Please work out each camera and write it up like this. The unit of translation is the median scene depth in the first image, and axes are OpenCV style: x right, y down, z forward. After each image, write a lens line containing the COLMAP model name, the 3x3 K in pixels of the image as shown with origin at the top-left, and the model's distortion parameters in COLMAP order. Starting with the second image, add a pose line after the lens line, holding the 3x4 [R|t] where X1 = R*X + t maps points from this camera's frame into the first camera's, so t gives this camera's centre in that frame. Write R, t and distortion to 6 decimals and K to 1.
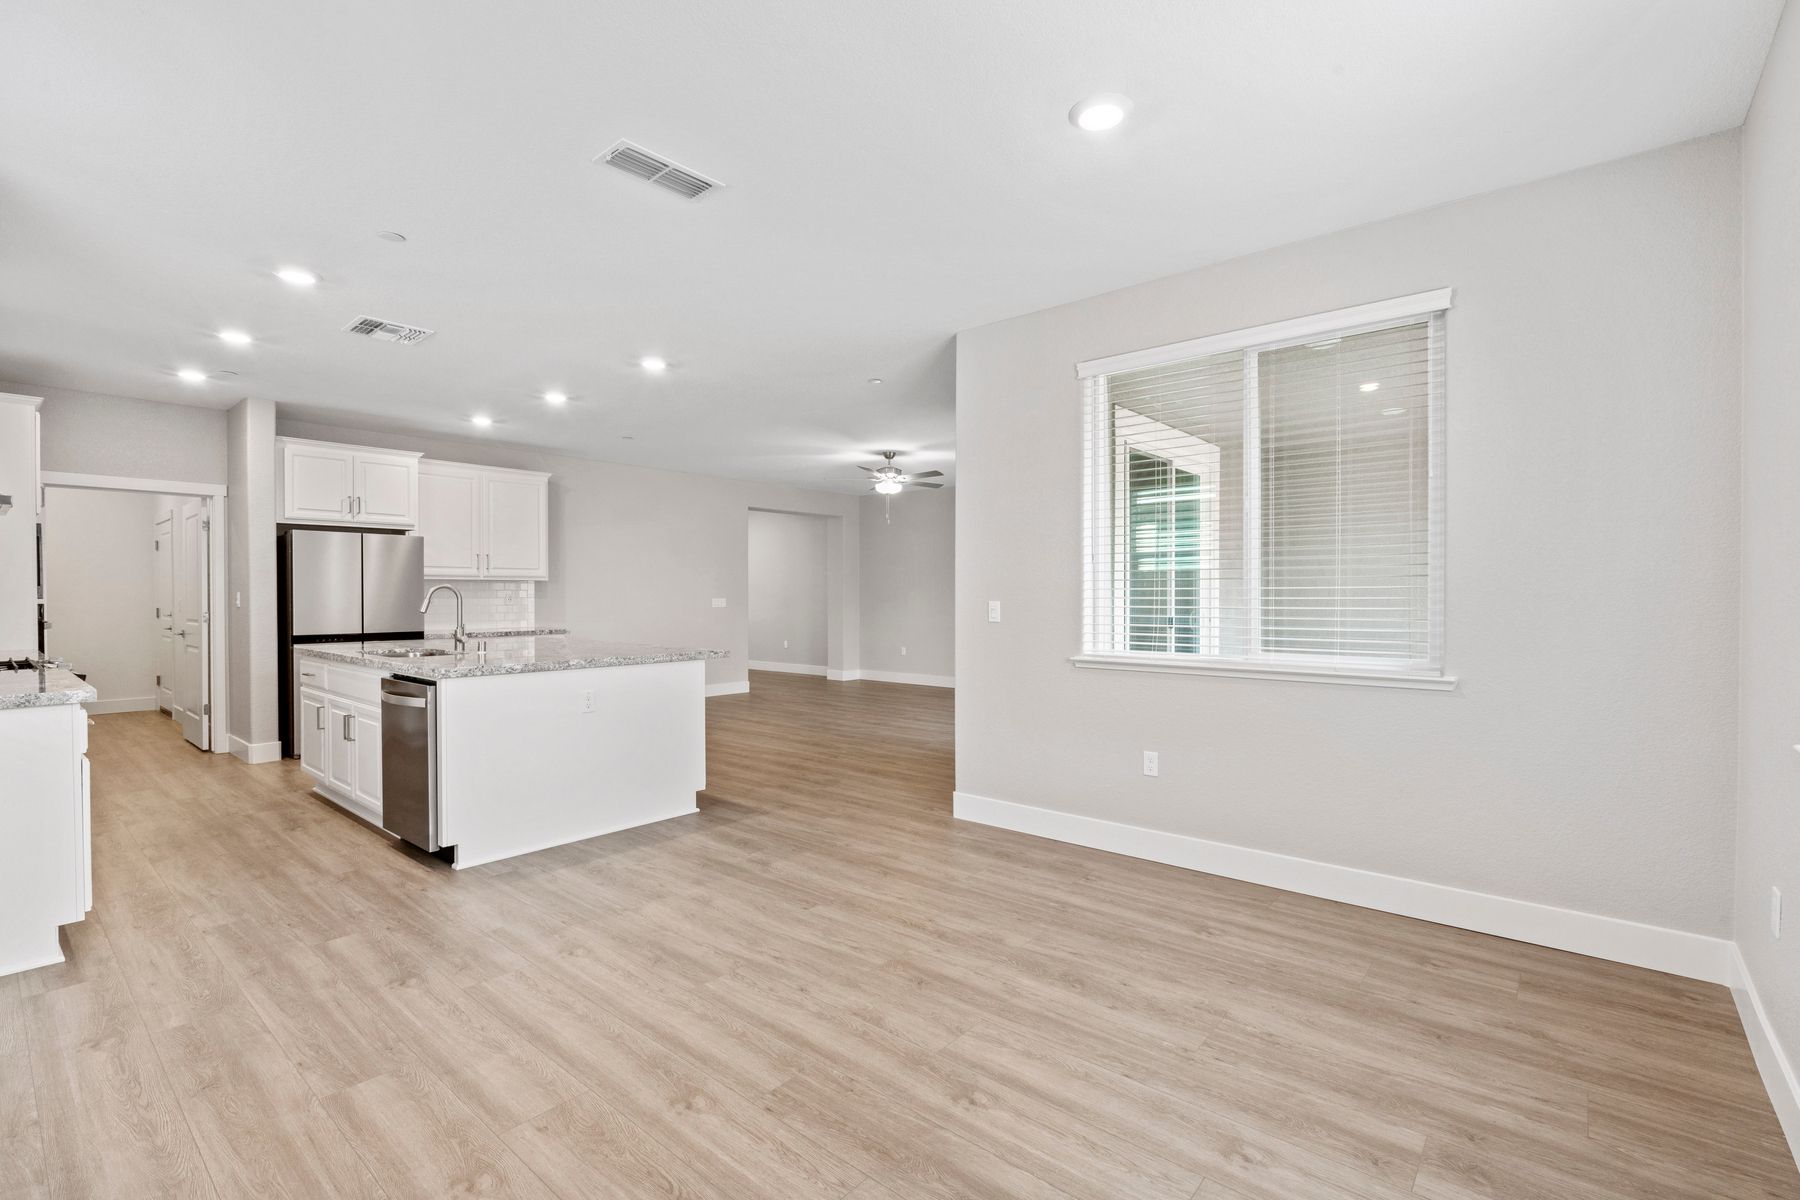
lens RADIAL K [[785.3, 0, 893.6], [0, 785.3, 608.3], [0, 0, 1]] dist [-0.004560, -0.000072]
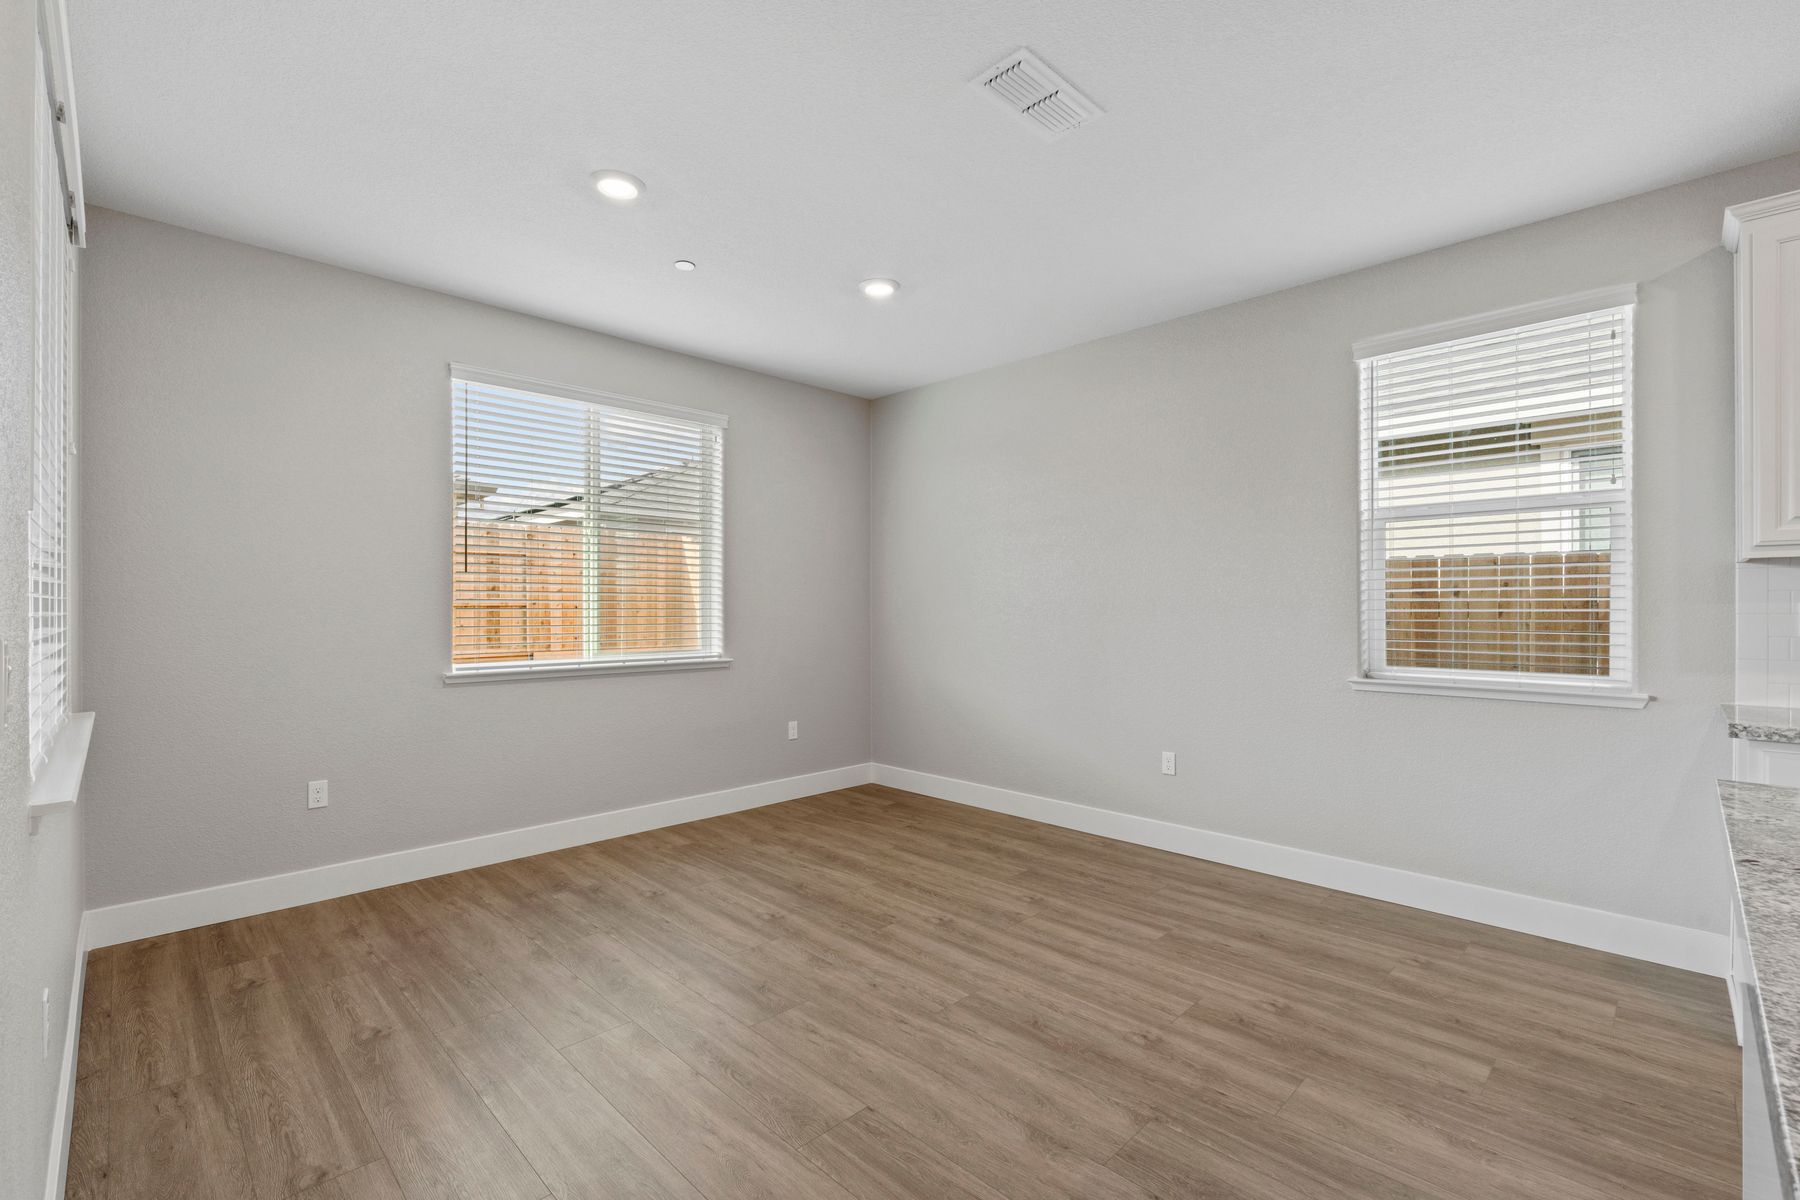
lens RADIAL K [[785.3, 0, 893.6], [0, 785.3, 608.3], [0, 0, 1]] dist [-0.004560, -0.000072]
pose [[-0.996383, 0.002753, 0.084928, -0.152932], [0.004102, 0.999868, 0.015711, -0.028128], [-0.084874, 0.016003, -0.996263, 1.337879]]
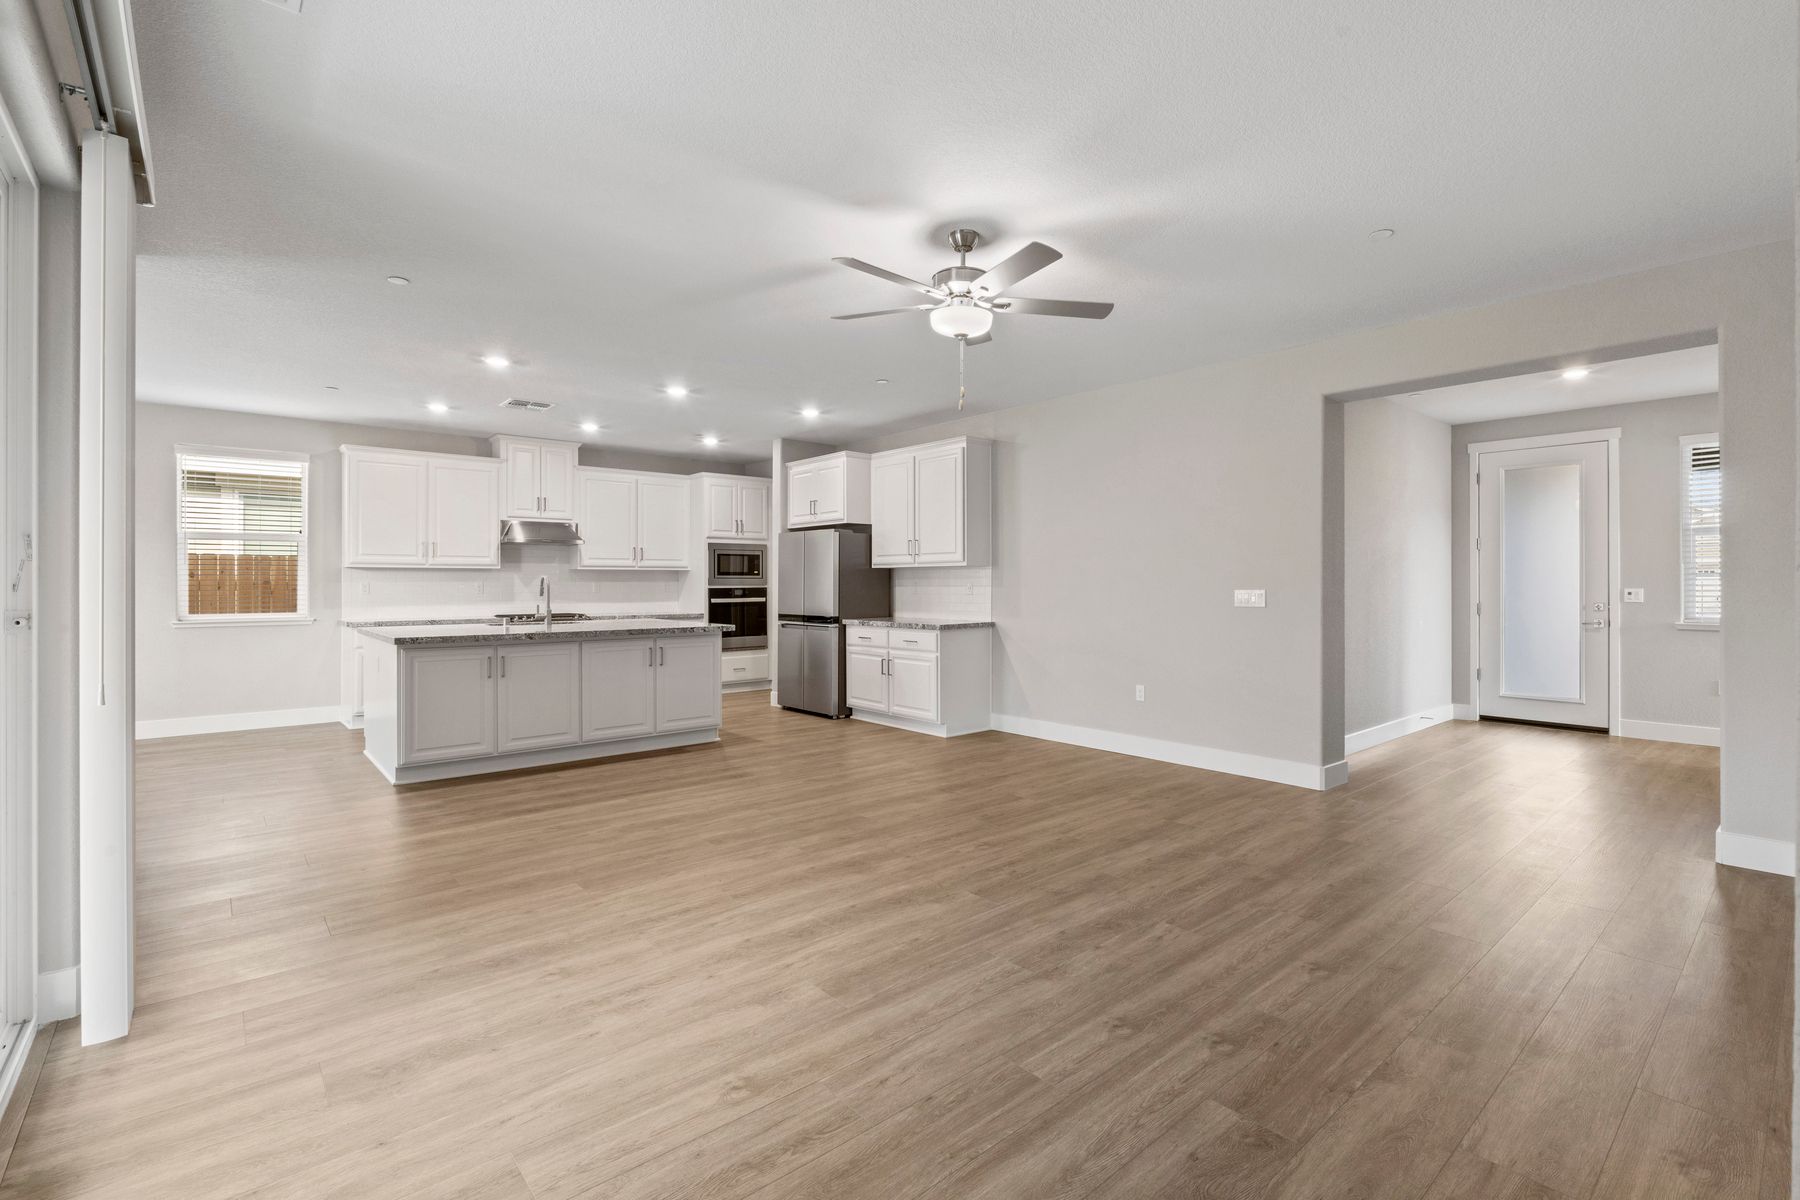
lens RADIAL K [[819.8, 0, 900.4], [0, 819.8, 587.2], [0, 0, 1]] dist [-0.009005, 0.000064]
pose [[-0.159140, 0.002396, -0.987253, 0.885141], [-0.012004, 0.999918, 0.004362, -0.032151], [0.987183, 0.012545, -0.159098, 2.221394]]
